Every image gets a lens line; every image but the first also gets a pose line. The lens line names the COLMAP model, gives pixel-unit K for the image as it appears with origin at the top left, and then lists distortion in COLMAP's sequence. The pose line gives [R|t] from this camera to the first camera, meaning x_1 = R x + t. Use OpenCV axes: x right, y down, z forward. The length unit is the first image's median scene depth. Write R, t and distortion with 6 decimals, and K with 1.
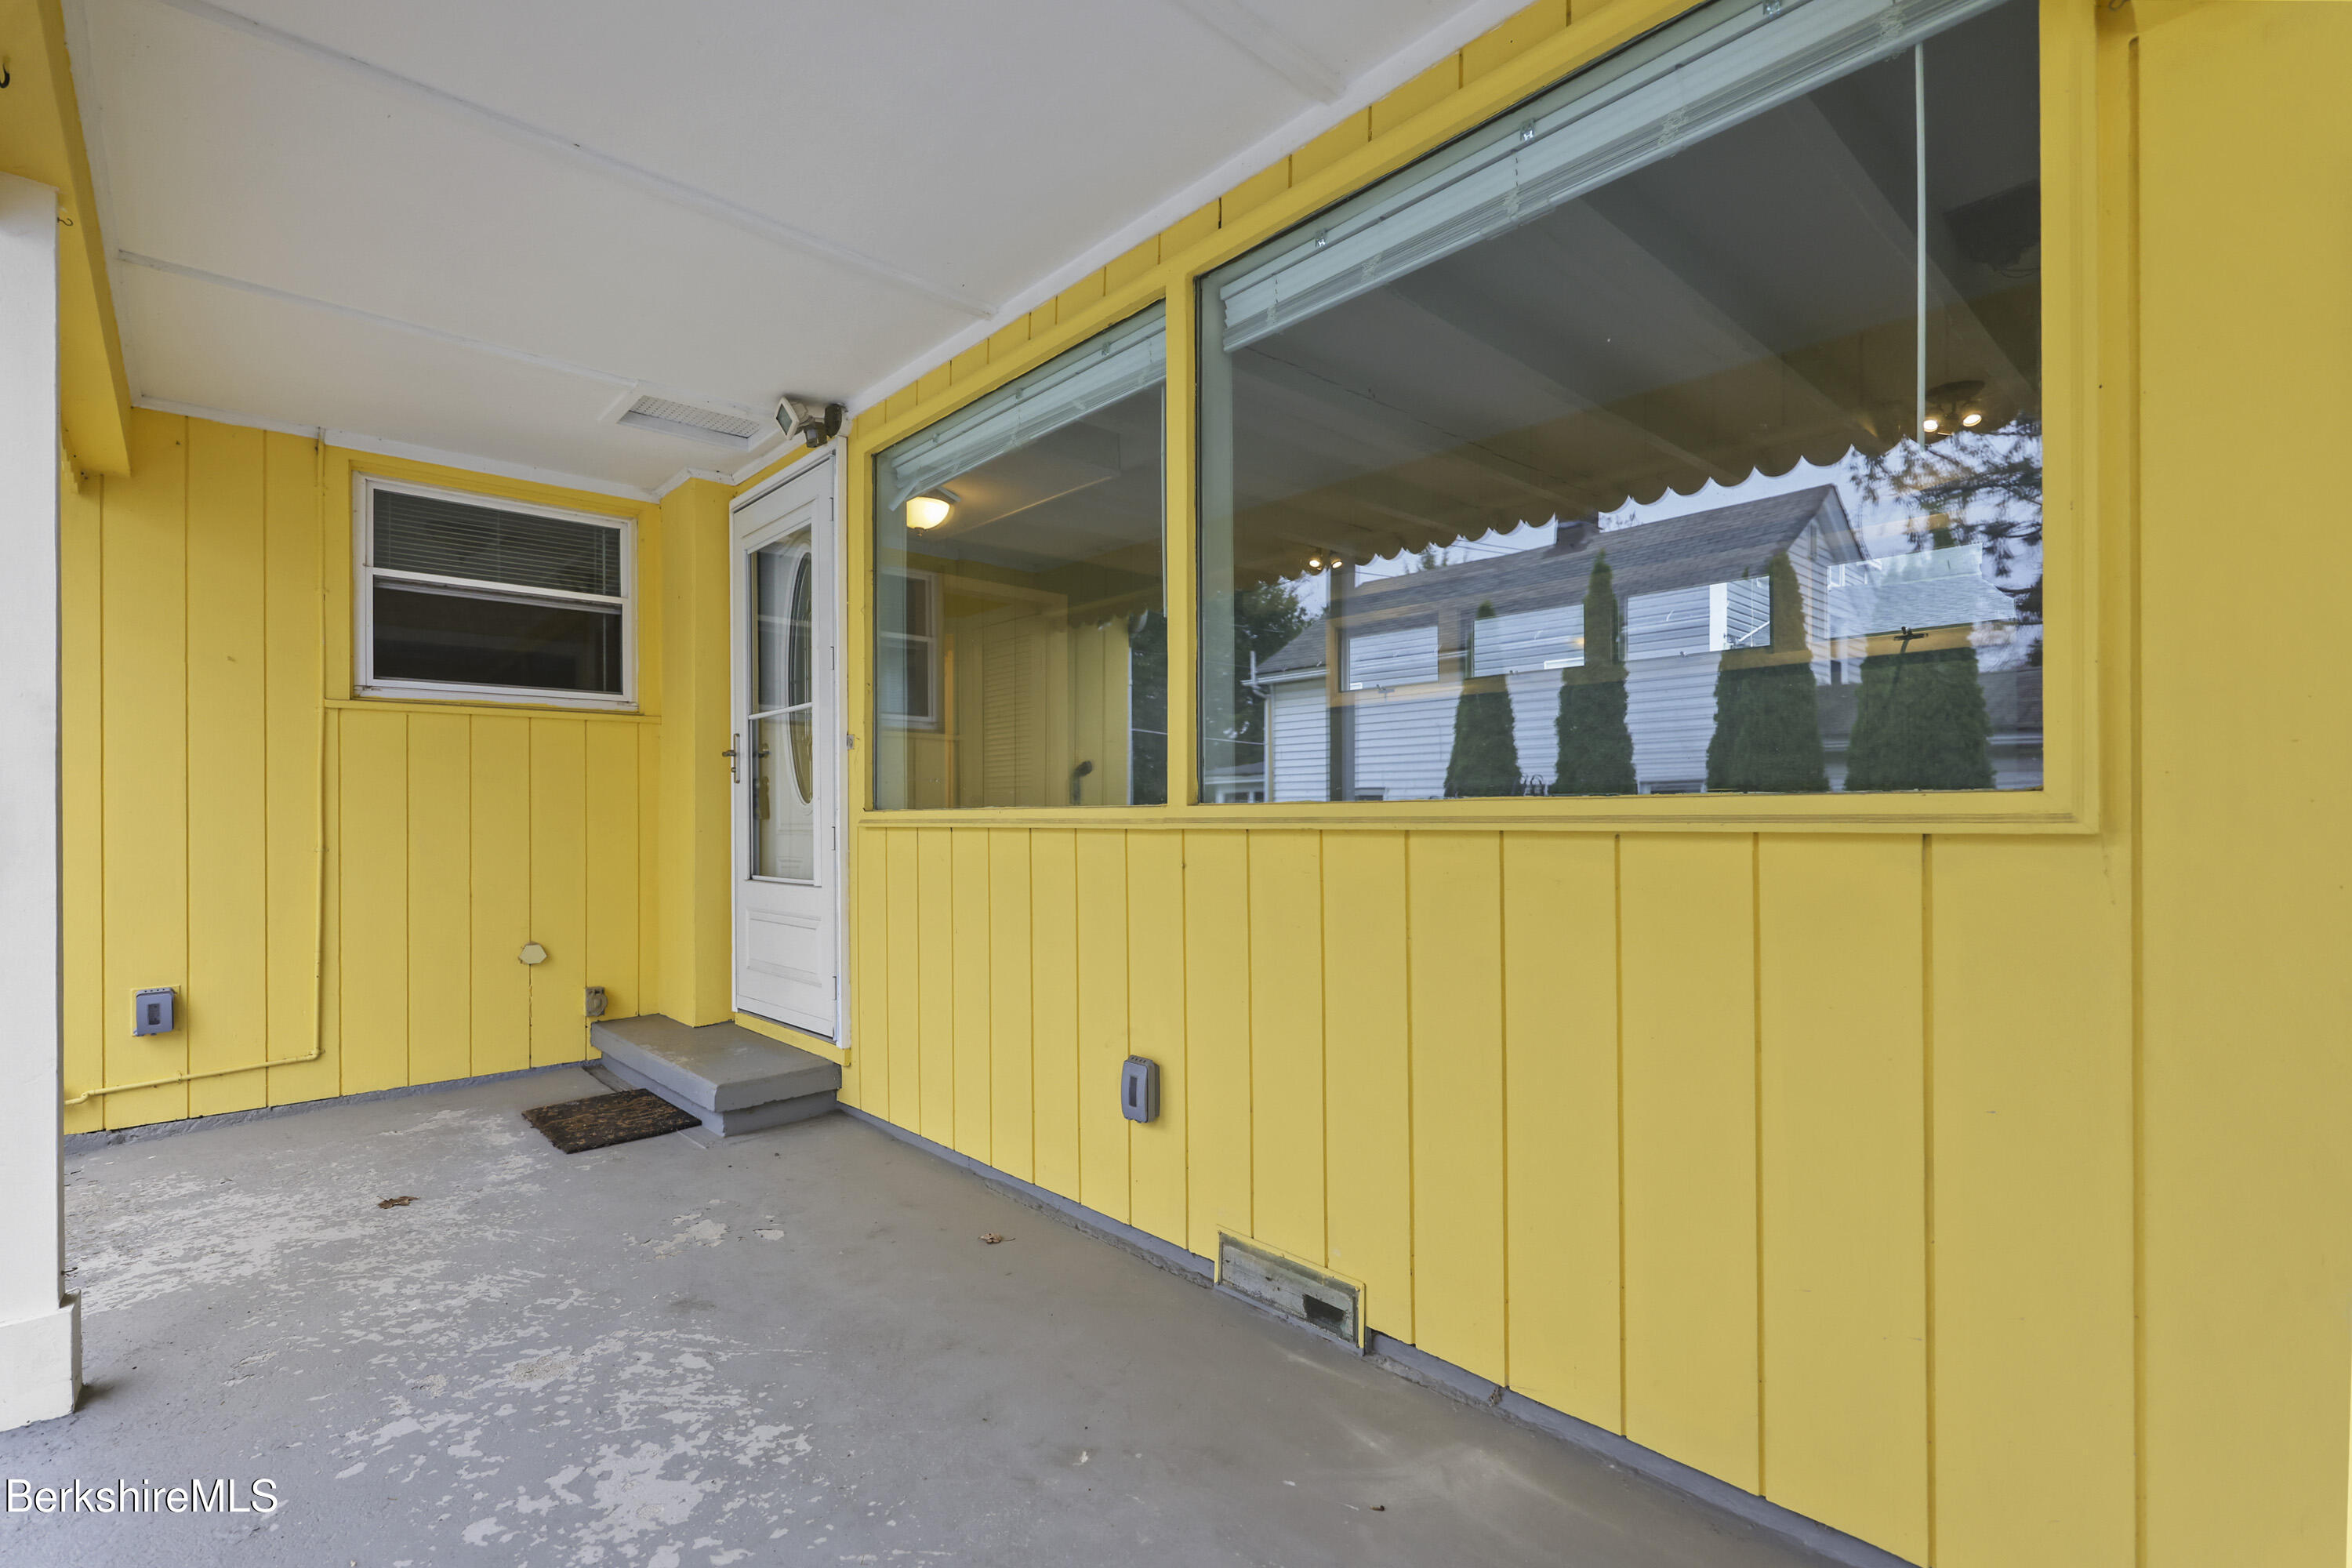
lens RADIAL K [[1060.7, 0, 1186.0], [0, 1060.7, 814.4], [0, 0, 1]] dist [0.000524, 0.000635]
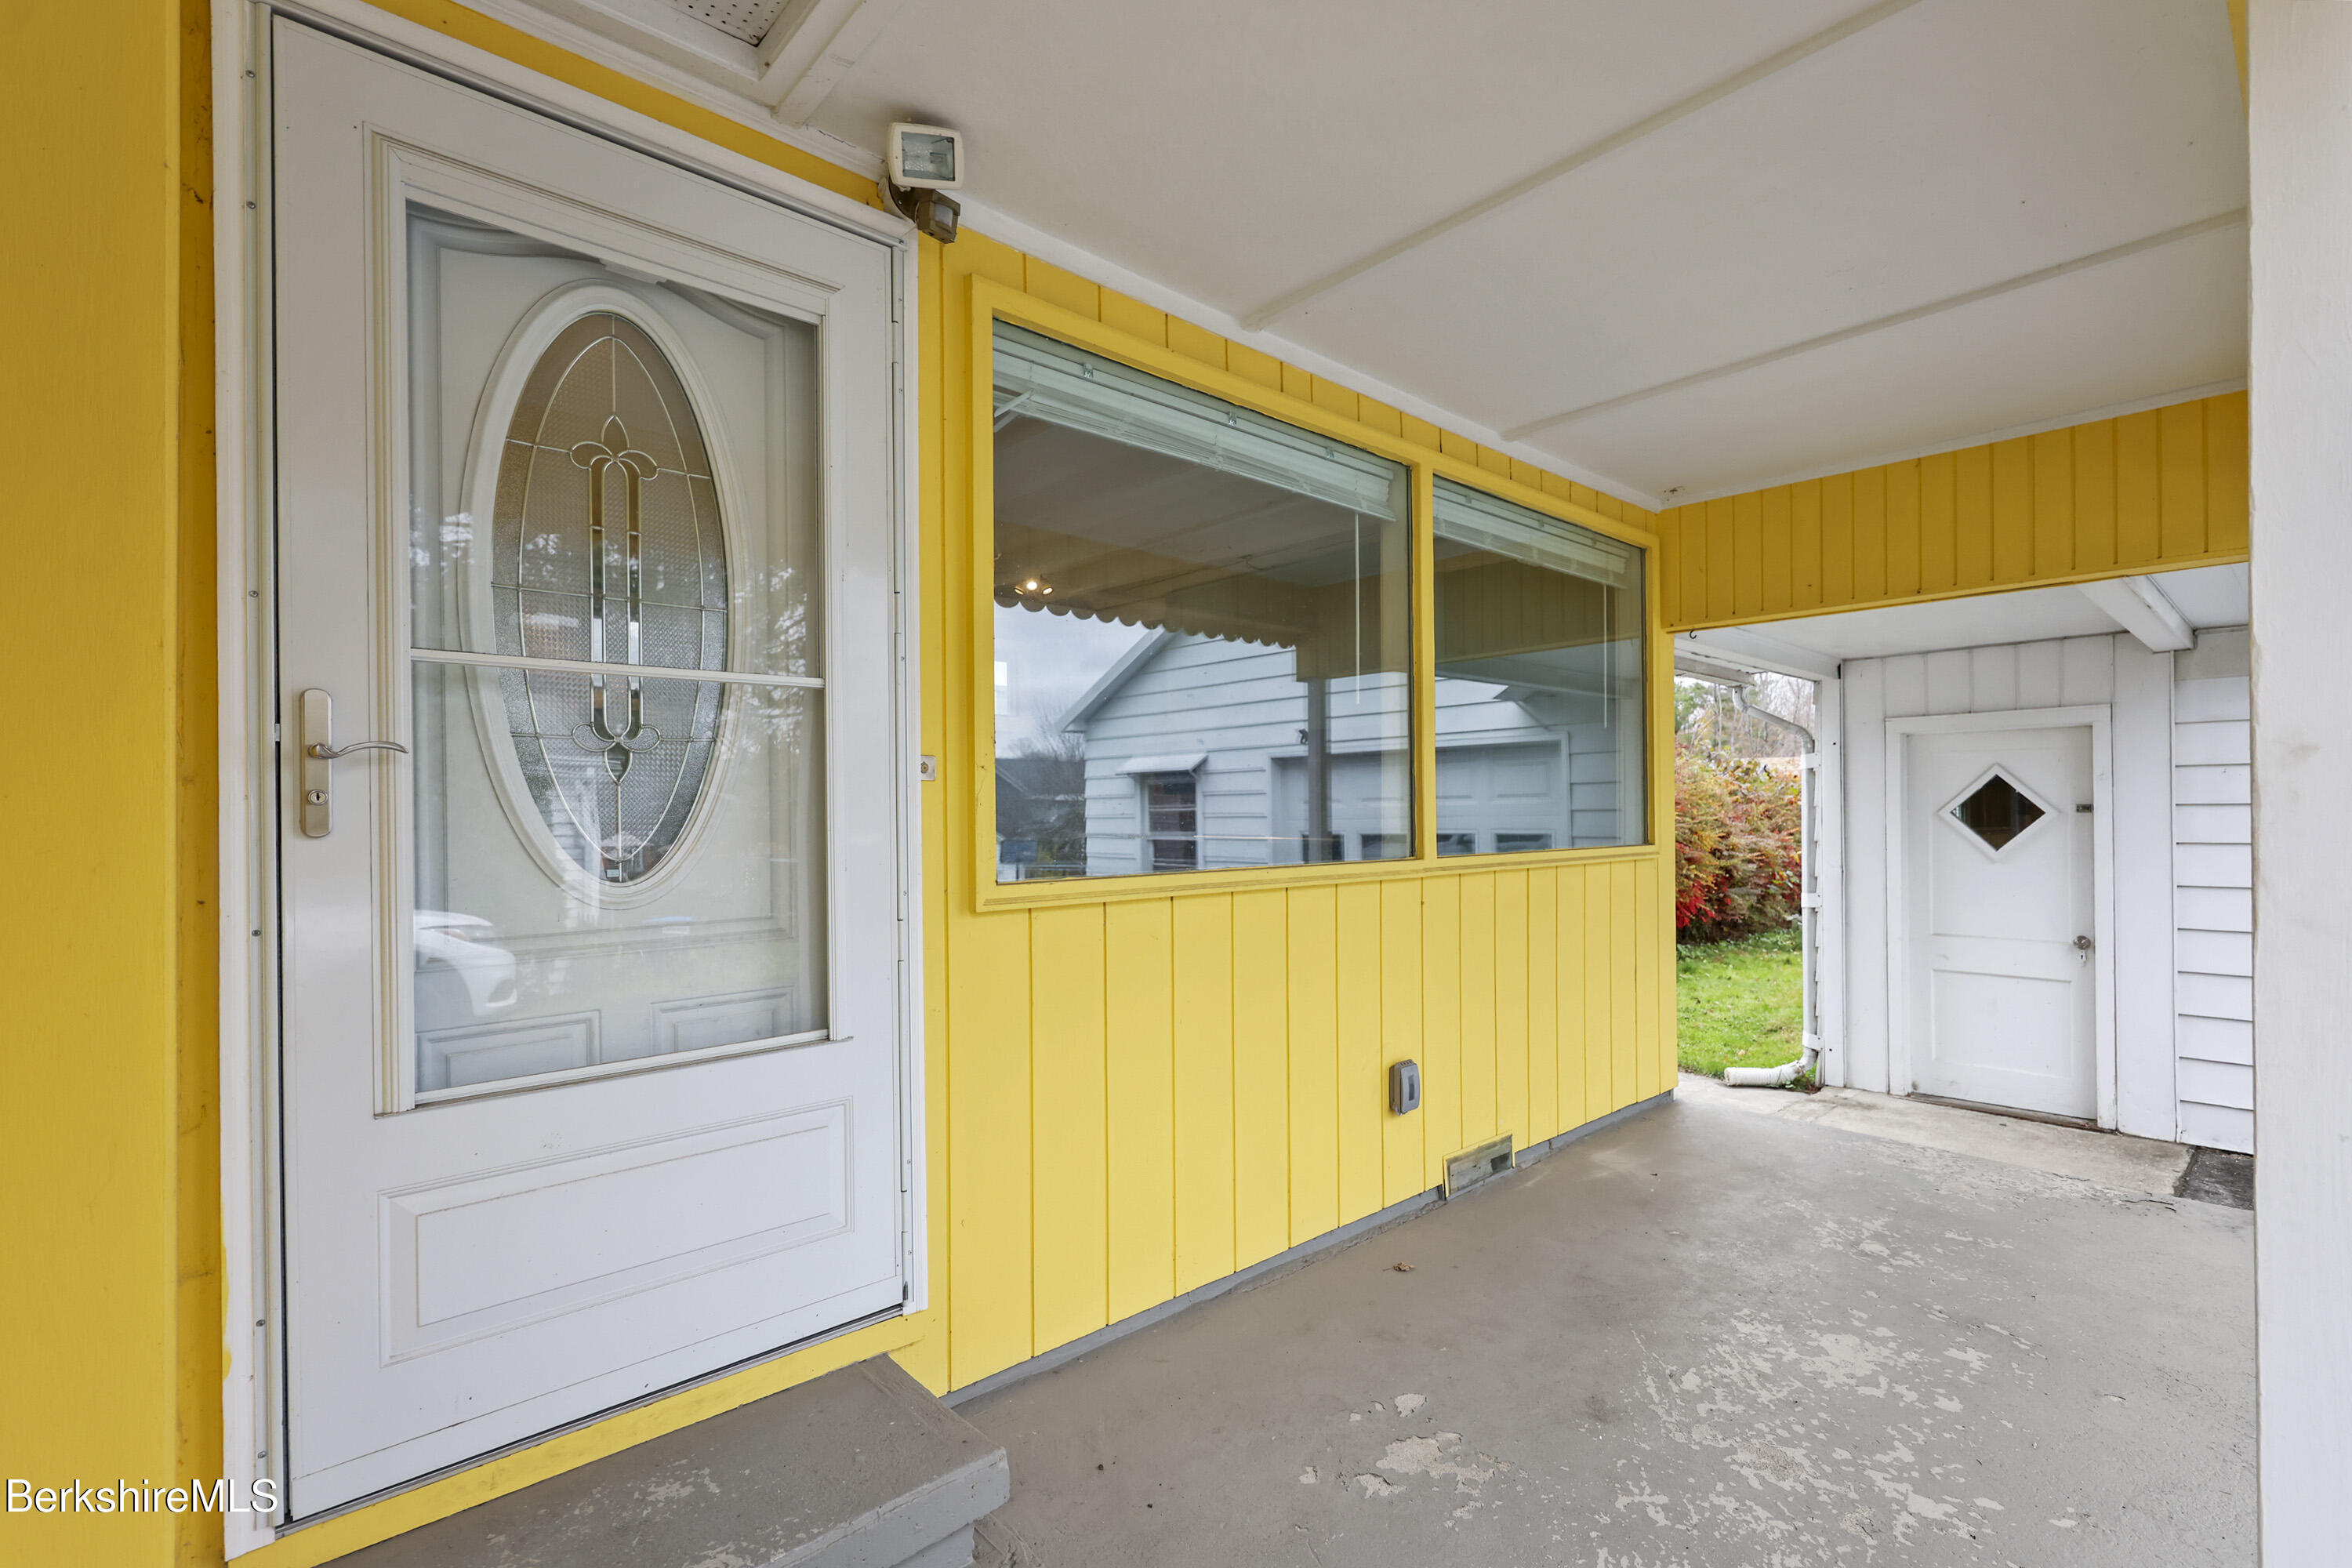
lens RADIAL K [[1060.7, 0, 1186.0], [0, 1060.7, 814.4], [0, 0, 1]] dist [0.000524, 0.000635]
pose [[0.009265, 0.005872, 0.999940, -1.460250], [0.005790, 0.999966, -0.005926, -0.062655], [-0.999940, 0.005845, 0.009230, 1.401810]]
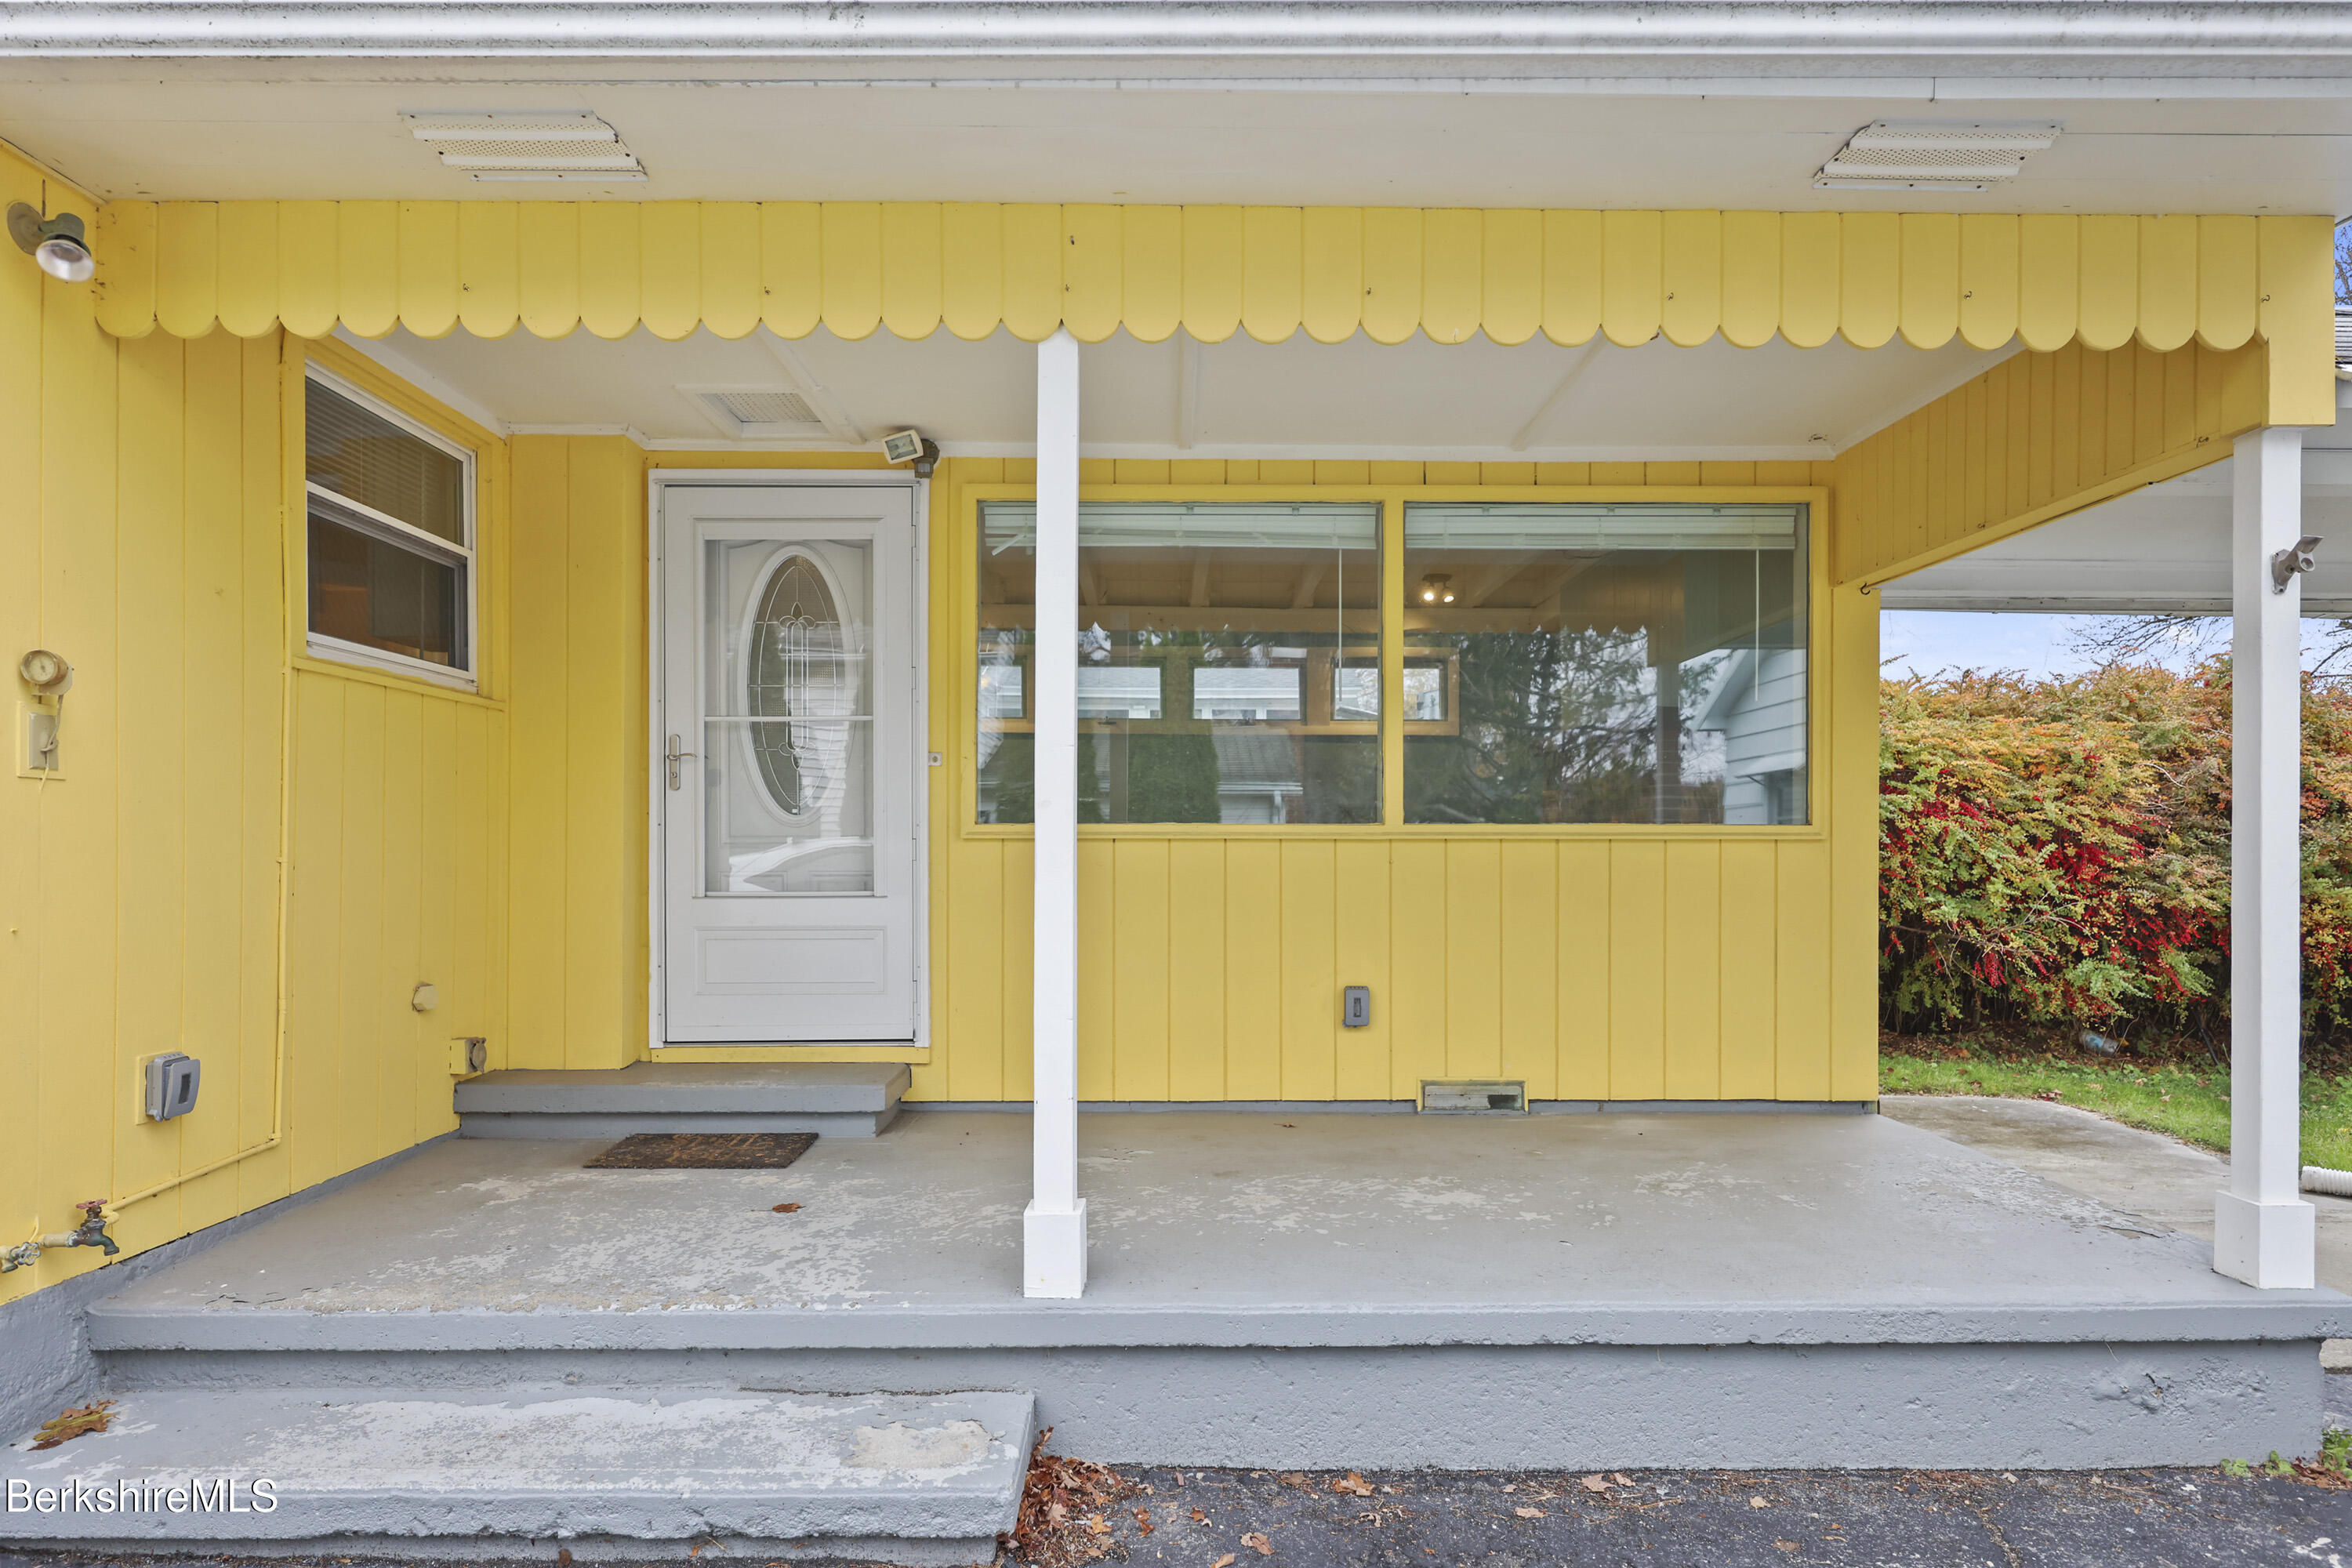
lens RADIAL K [[1360.5, 0, 1178.4], [0, 1360.5, 842.8], [0, 0, 1]] dist [0.000936, 0.000649]
pose [[0.675337, 0.008564, 0.737460, -1.904032], [-0.007549, 0.999960, -0.004699, 0.035085], [-0.737471, -0.002394, 0.675375, -0.172620]]
